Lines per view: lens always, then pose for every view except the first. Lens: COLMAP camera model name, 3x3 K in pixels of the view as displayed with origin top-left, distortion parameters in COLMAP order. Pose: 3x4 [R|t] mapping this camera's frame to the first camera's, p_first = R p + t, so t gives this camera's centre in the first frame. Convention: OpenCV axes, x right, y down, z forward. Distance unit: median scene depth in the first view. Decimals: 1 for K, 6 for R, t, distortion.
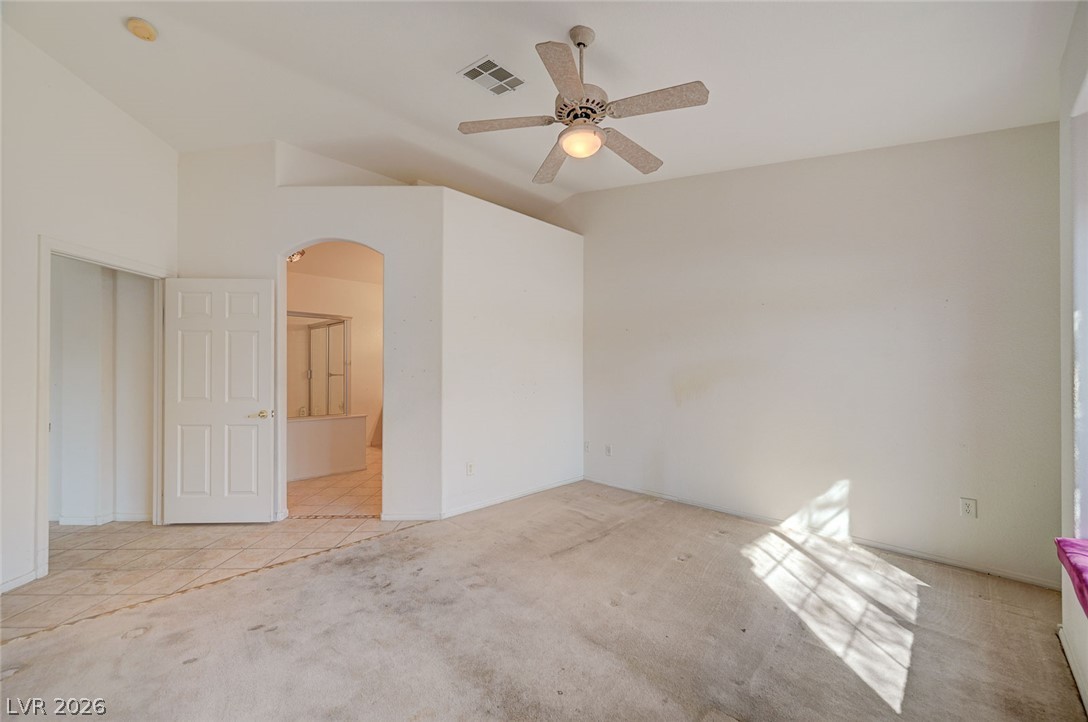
lens RADIAL K [[427.0, 0, 546.0], [0, 427.0, 371.7], [0, 0, 1]] dist [0.000887, 0.000126]
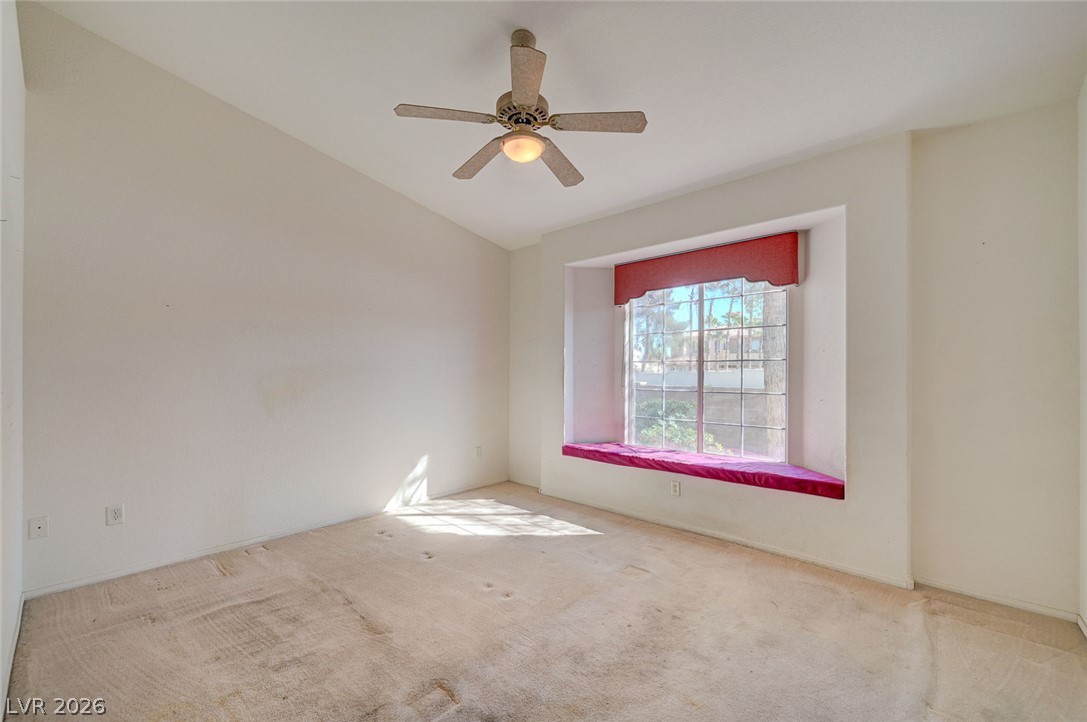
lens RADIAL K [[426.6, 0, 545.5], [0, 426.6, 371.7], [0, 0, 1]] dist [0.000887, 0.000126]
pose [[-0.043122, 0.004039, 0.999062, -0.754329], [-0.007545, 0.999962, -0.004368, -0.010649], [-0.999041, -0.007727, -0.043090, 0.786193]]
